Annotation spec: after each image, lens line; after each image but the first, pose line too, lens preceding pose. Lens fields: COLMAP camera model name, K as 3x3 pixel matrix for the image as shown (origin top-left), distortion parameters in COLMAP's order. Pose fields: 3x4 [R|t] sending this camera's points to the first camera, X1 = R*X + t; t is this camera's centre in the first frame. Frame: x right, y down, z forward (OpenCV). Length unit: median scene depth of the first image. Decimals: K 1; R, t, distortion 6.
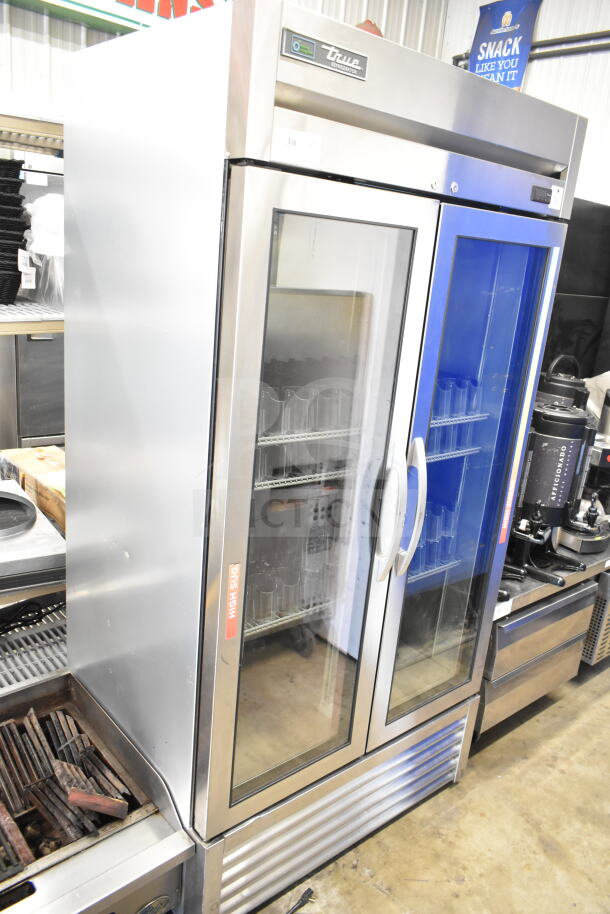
lens RADIAL K [[705.0, 0, 305.0], [0, 705.0, 457.0], [0, 0, 1]] dist [-0.002780, -0.003961]
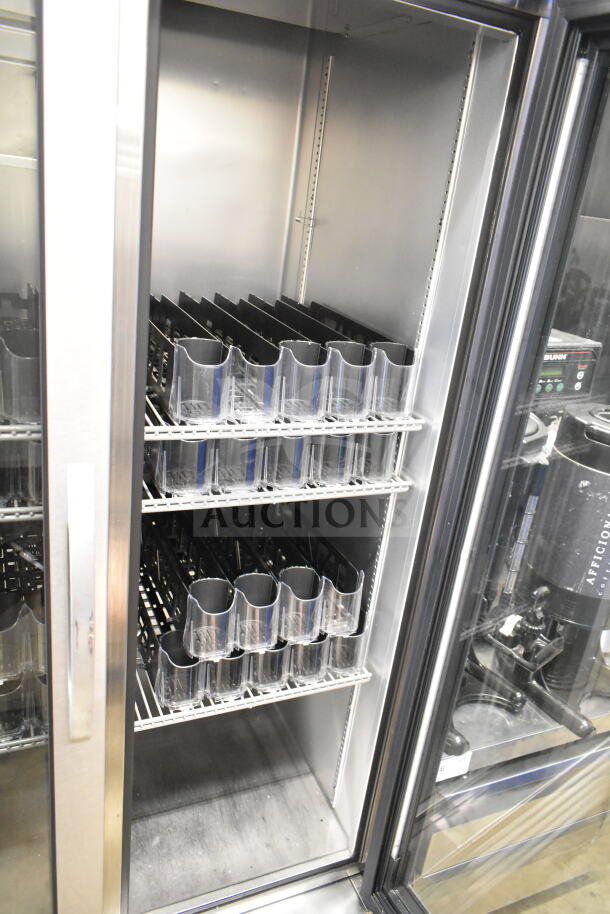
lens RADIAL K [[705.0, 0, 305.0], [0, 705.0, 457.0], [0, 0, 1]] dist [-0.002780, -0.003961]
pose [[0.961522, 0.119235, -0.247505, 0.279168], [-0.108103, 0.992438, 0.058139, -0.049808], [0.252566, -0.029145, 0.967141, 0.433903]]
